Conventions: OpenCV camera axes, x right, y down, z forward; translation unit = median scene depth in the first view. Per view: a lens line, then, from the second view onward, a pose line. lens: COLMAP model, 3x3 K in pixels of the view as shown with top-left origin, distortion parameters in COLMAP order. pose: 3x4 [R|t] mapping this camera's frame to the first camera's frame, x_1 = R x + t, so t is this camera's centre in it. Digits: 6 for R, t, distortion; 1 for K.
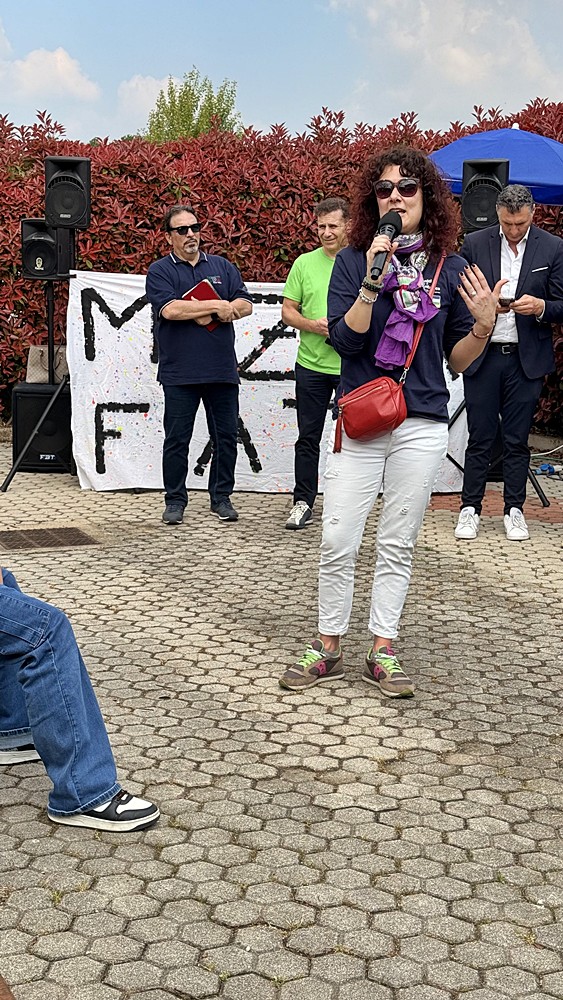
lens RADIAL K [[1448.0, 0, 277.1], [0, 1448.0, 502.1], [0, 0, 1]] dist [0.118010, 0.000000]
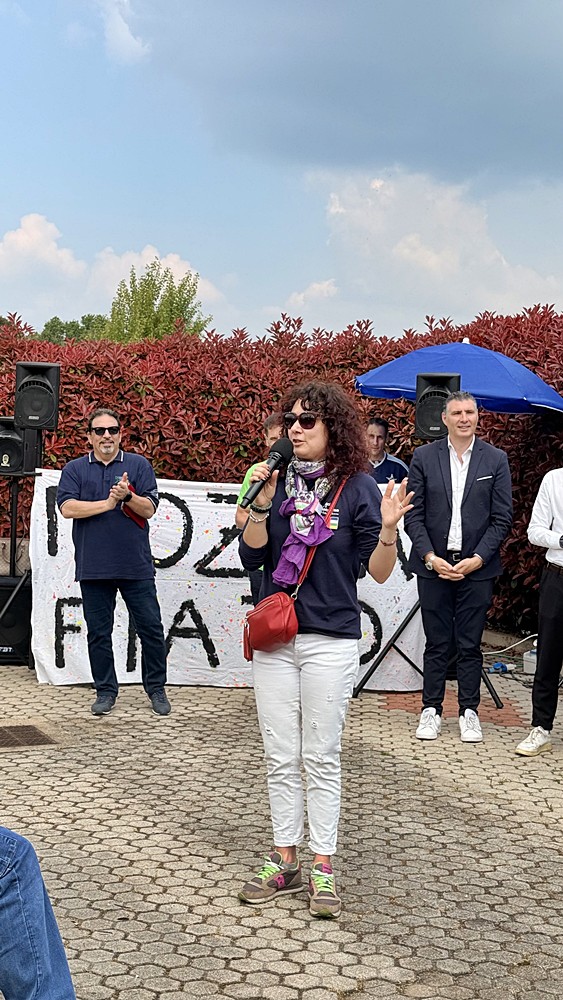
lens RADIAL K [[1448.0, 0, 267.8], [0, 1448.0, 488.5], [0, 0, 1]] dist [0.118010, 0.000000]
pose [[0.999537, 0.016690, 0.025427, -0.004485], [-0.013299, 0.991667, -0.128139, -0.015783], [-0.027354, 0.127742, 0.991430, -0.019813]]
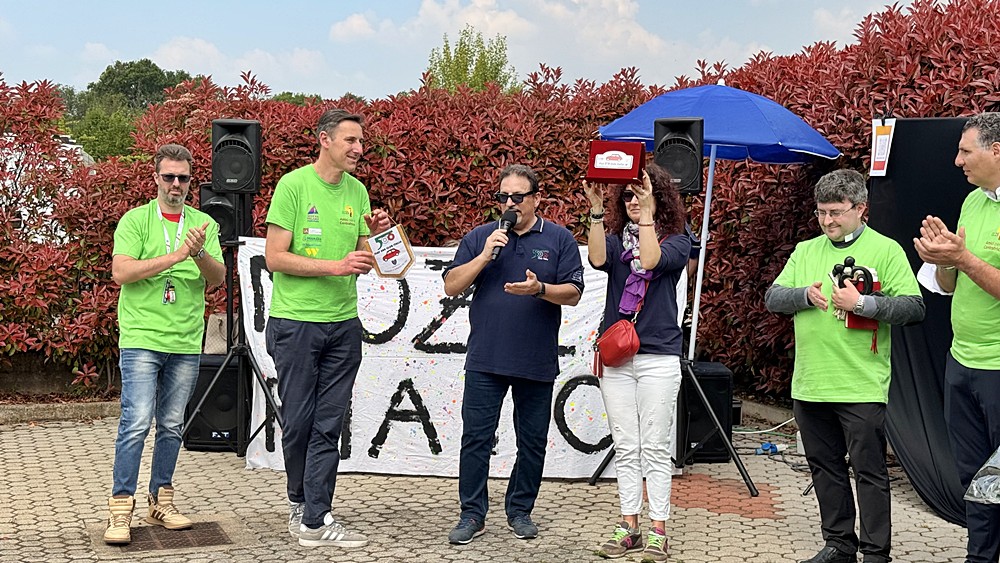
lens RADIAL K [[1448.0, 0, 497.6], [0, 1448.0, 271.8], [0, 0, 1]] dist [0.118010, 0.000000]
pose [[0.997649, -0.004600, -0.068378, 0.087780], [-0.003633, 0.992793, -0.119787, -0.025531], [0.068436, 0.119754, 0.990442, 0.089206]]
